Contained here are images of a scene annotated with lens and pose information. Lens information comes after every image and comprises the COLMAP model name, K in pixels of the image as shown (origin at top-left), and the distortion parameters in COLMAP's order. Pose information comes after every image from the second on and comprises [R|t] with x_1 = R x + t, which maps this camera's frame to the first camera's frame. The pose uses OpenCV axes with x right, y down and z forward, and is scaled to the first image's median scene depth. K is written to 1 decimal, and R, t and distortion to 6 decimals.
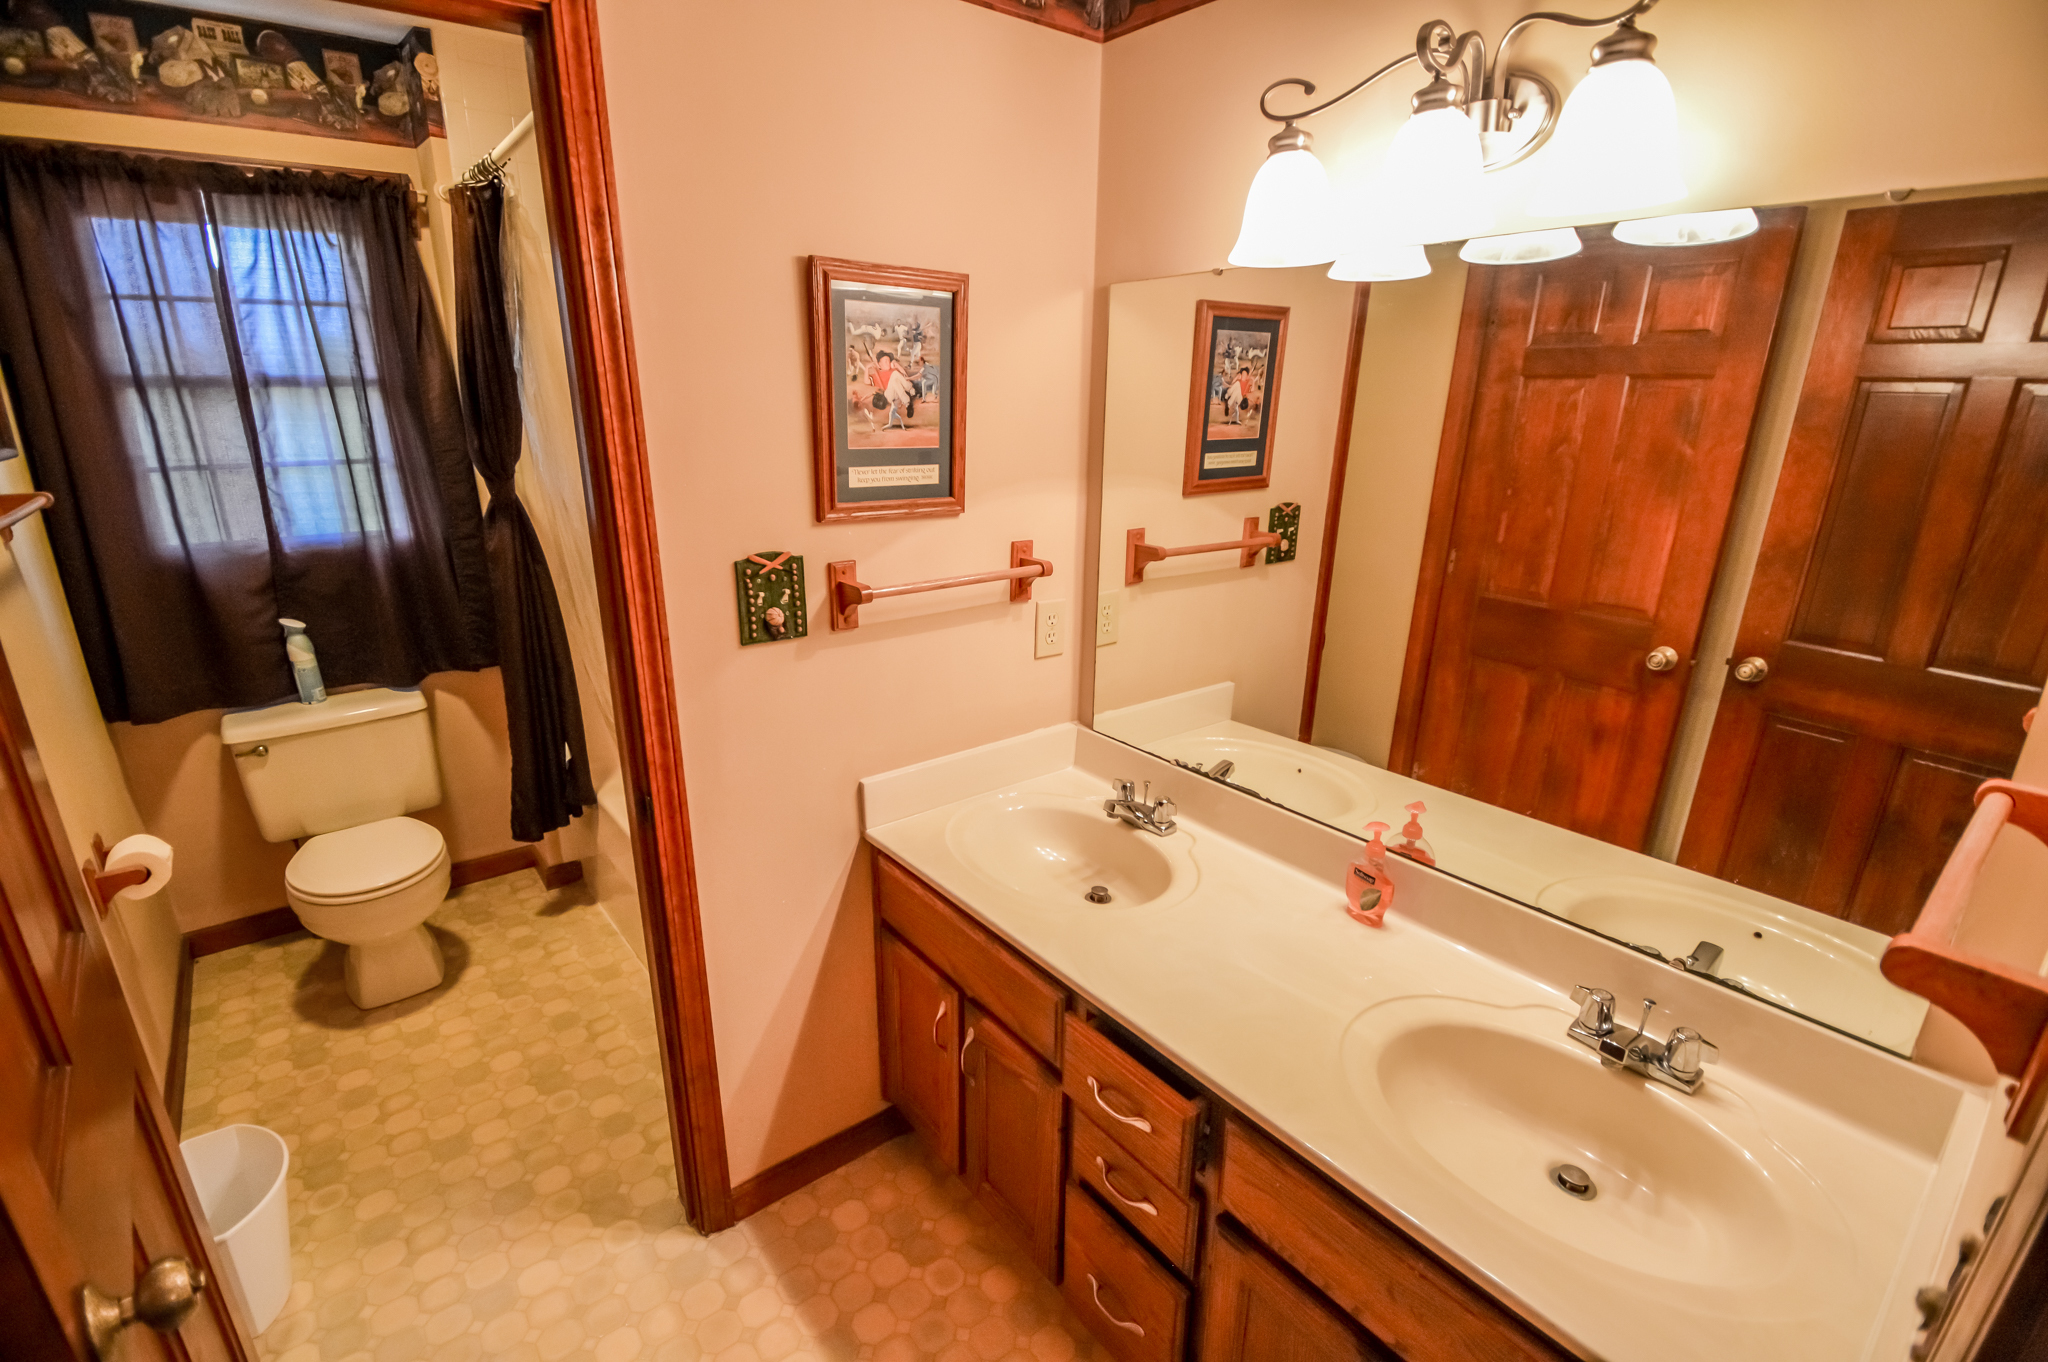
lens RADIAL K [[840.9, 0, 1024.0], [0, 840.9, 681.0], [0, 0, 1]] dist [-0.001490, -0.013788]
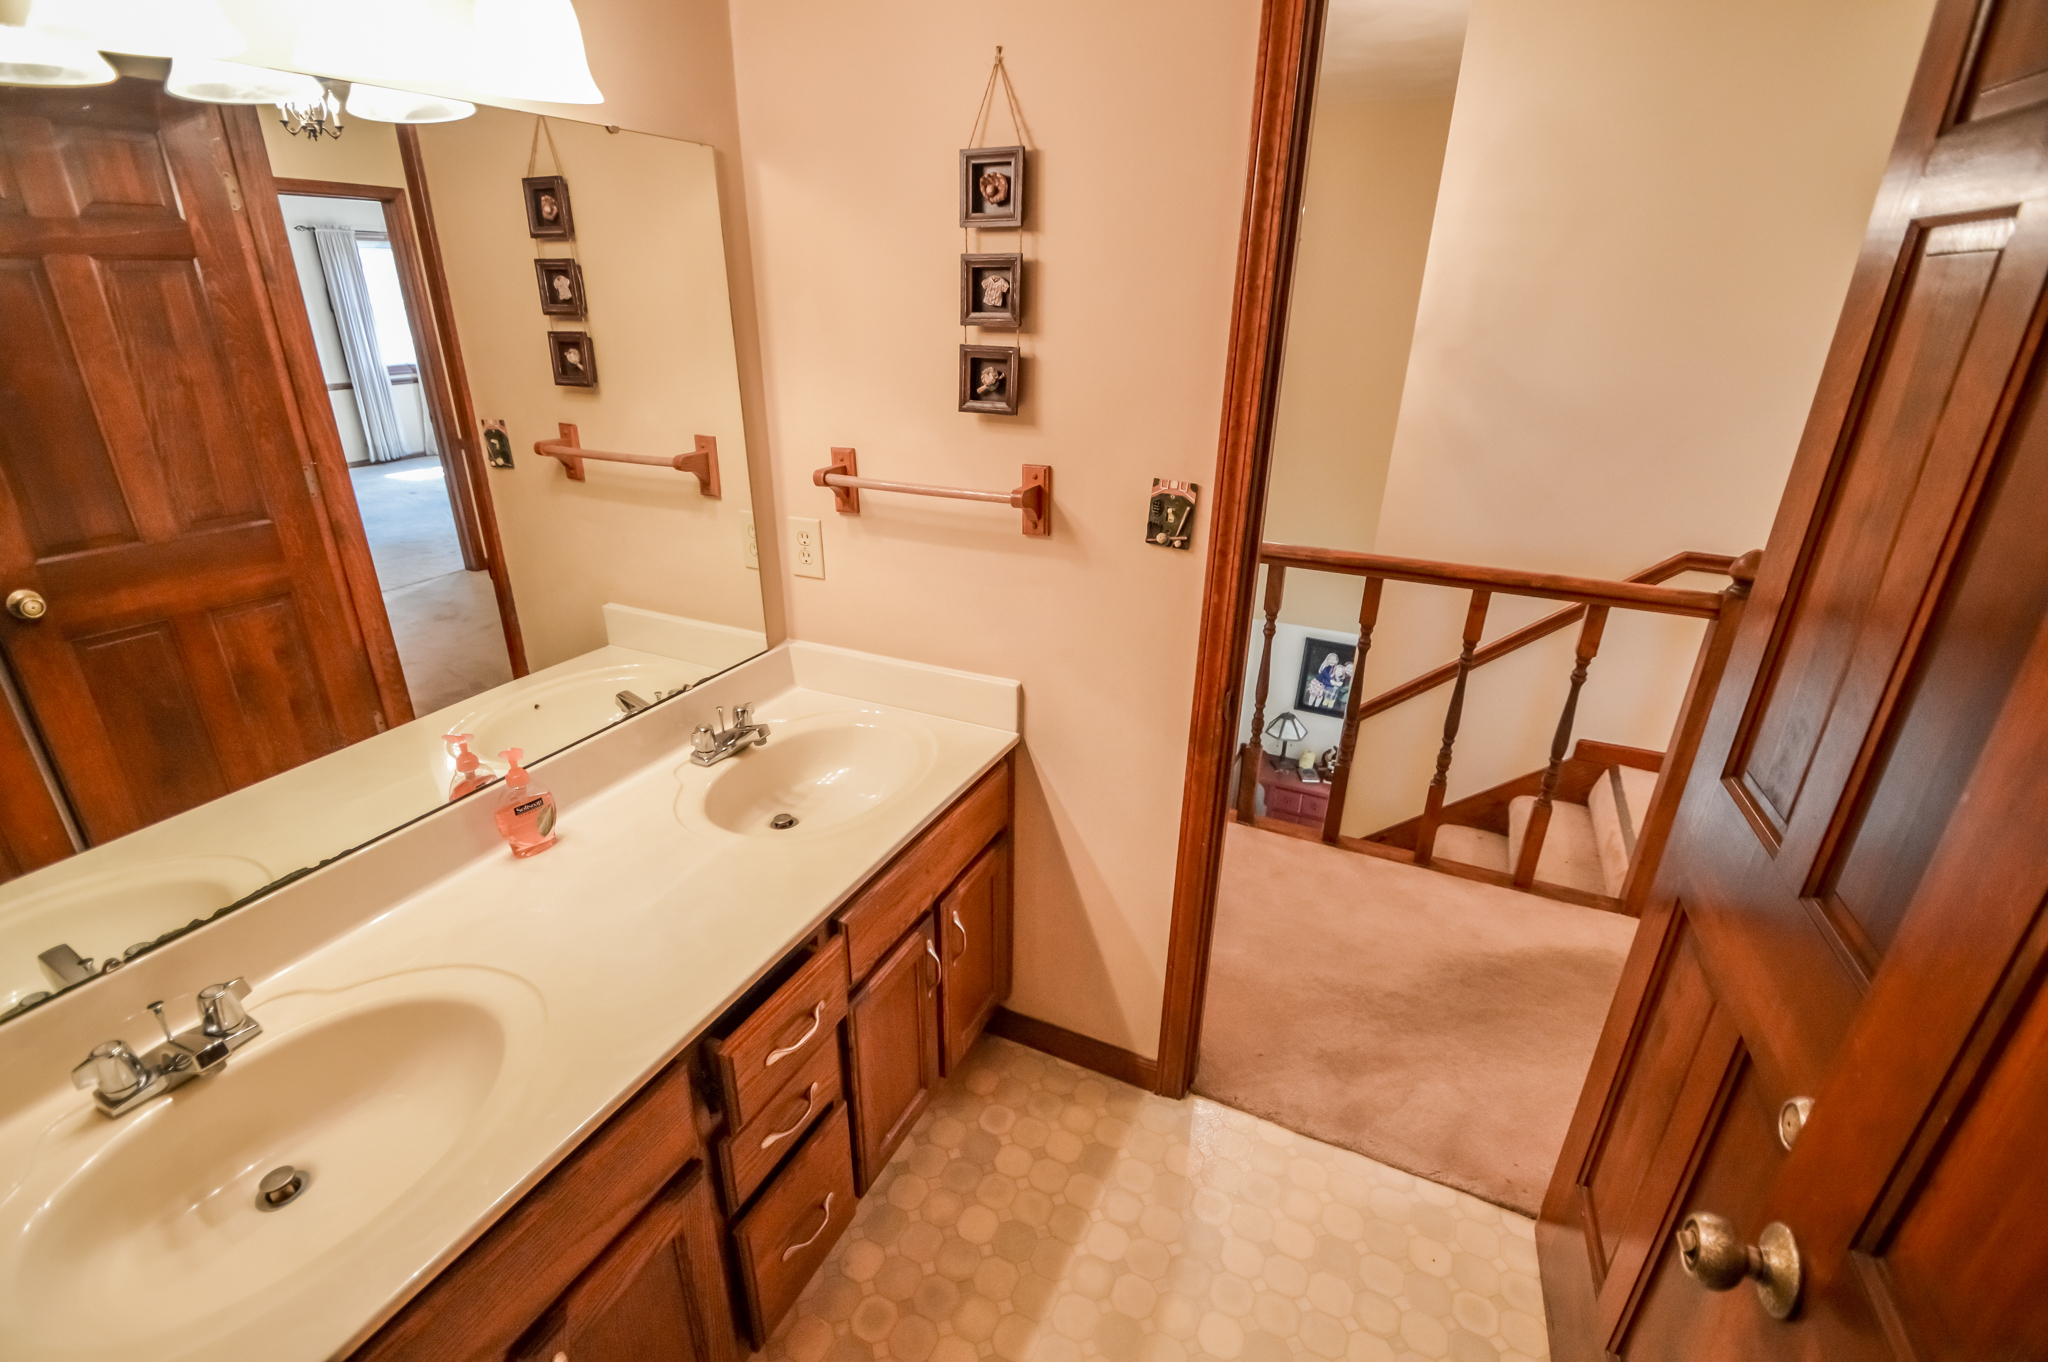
lens RADIAL K [[920.5, 0, 1011.7], [0, 920.5, 703.9], [0, 0, 1]] dist [0.020194, -0.019320]
pose [[-0.384067, -0.388716, 0.837492, -0.539017], [0.283169, 0.813757, 0.507558, -0.200902], [-0.878811, 0.432088, -0.202464, 0.599269]]
